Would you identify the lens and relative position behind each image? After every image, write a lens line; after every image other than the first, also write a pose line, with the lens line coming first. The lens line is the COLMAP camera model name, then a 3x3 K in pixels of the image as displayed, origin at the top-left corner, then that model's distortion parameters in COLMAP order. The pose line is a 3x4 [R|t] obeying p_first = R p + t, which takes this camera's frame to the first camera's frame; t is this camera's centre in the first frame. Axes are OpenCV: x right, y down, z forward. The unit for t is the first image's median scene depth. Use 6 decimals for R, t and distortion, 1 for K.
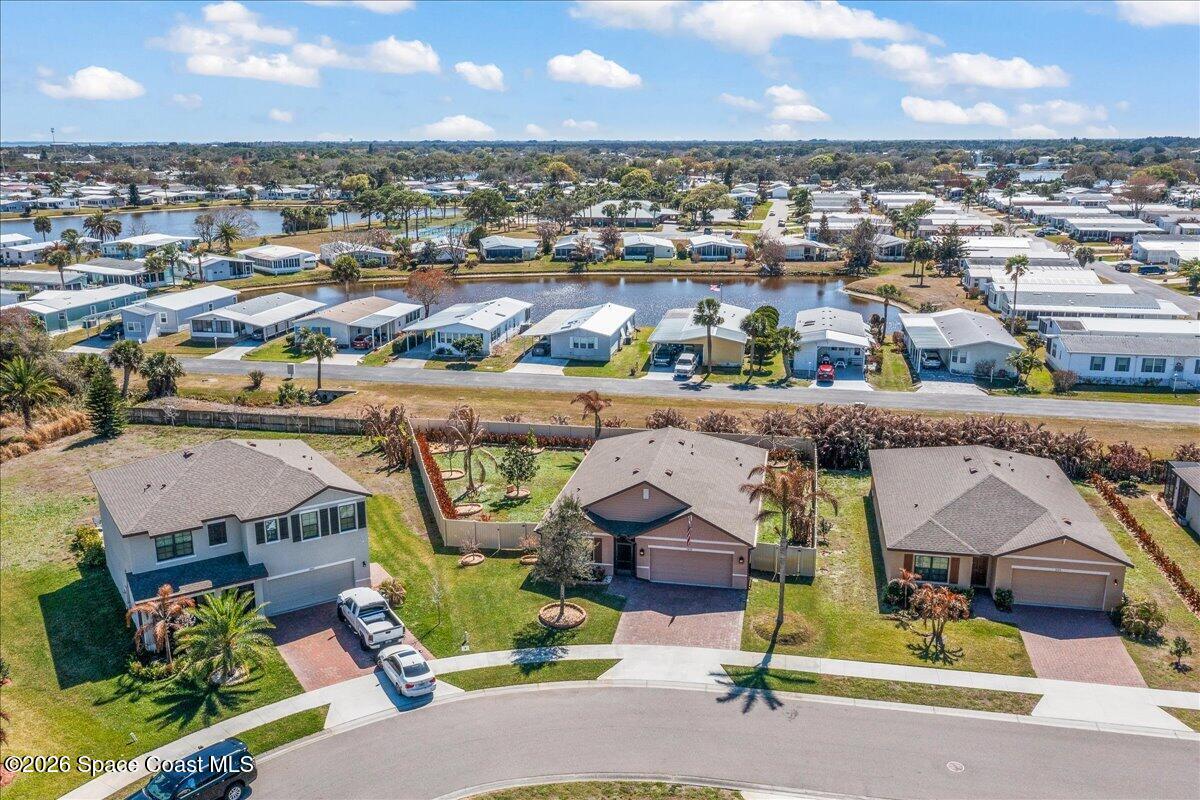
lens RADIAL K [[1040.3, 0, 600.0], [0, 1040.3, 400.0], [0, 0, 1]] dist [0.015130, 0.000449]
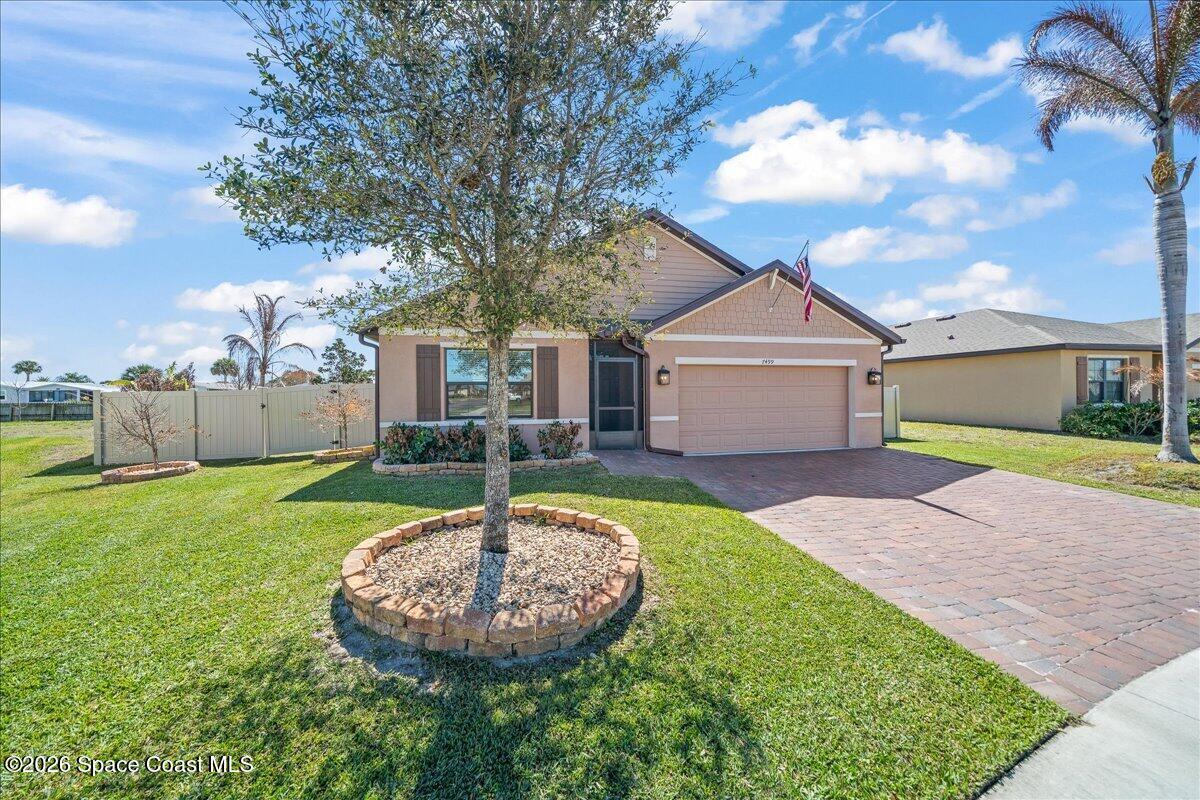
lens RADIAL K [[417.3, 0, 599.3], [0, 417.3, 379.6], [0, 0, 1]] dist [-0.003969, -0.000033]
pose [[0.916902, 0.004236, 0.399091, -0.045948], [0.105501, 0.961803, -0.252594, 0.188417], [-0.384917, 0.273708, 0.881432, 0.885824]]
